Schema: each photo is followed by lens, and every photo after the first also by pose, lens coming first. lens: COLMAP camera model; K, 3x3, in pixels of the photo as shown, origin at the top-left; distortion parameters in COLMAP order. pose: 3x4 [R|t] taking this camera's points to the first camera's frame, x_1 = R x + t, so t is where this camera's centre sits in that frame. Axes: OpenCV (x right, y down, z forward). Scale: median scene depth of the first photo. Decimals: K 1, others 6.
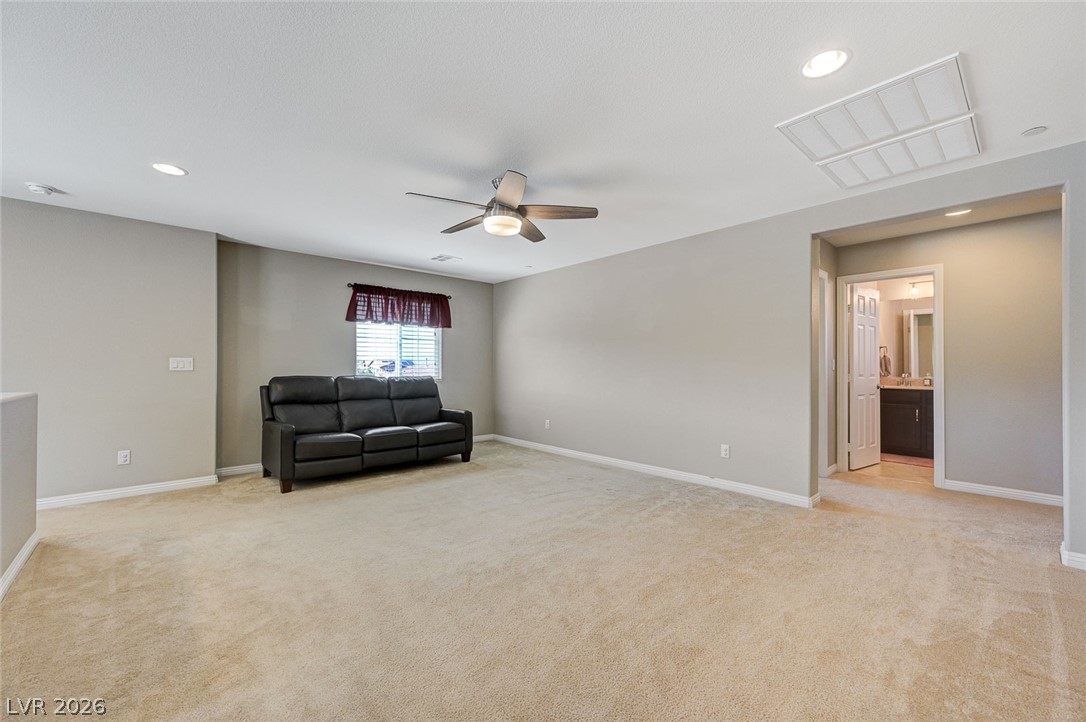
lens RADIAL K [[433.3, 0, 546.2], [0, 433.3, 365.2], [0, 0, 1]] dist [0.010870, -0.000259]
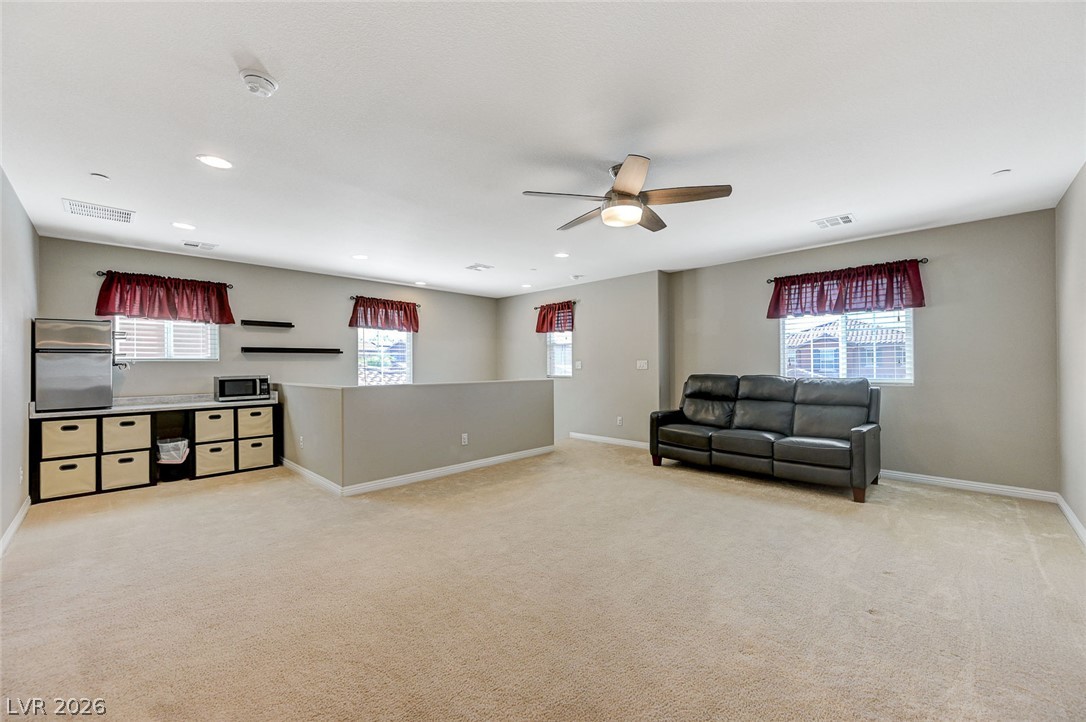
lens RADIAL K [[433.3, 0, 545.1], [0, 433.3, 363.2], [0, 0, 1]] dist [0.010870, -0.000259]
pose [[0.056821, -0.006483, -0.998363, 0.486964], [0.009799, 0.999934, -0.005935, -0.001606], [0.998336, -0.009446, 0.056881, 0.455226]]
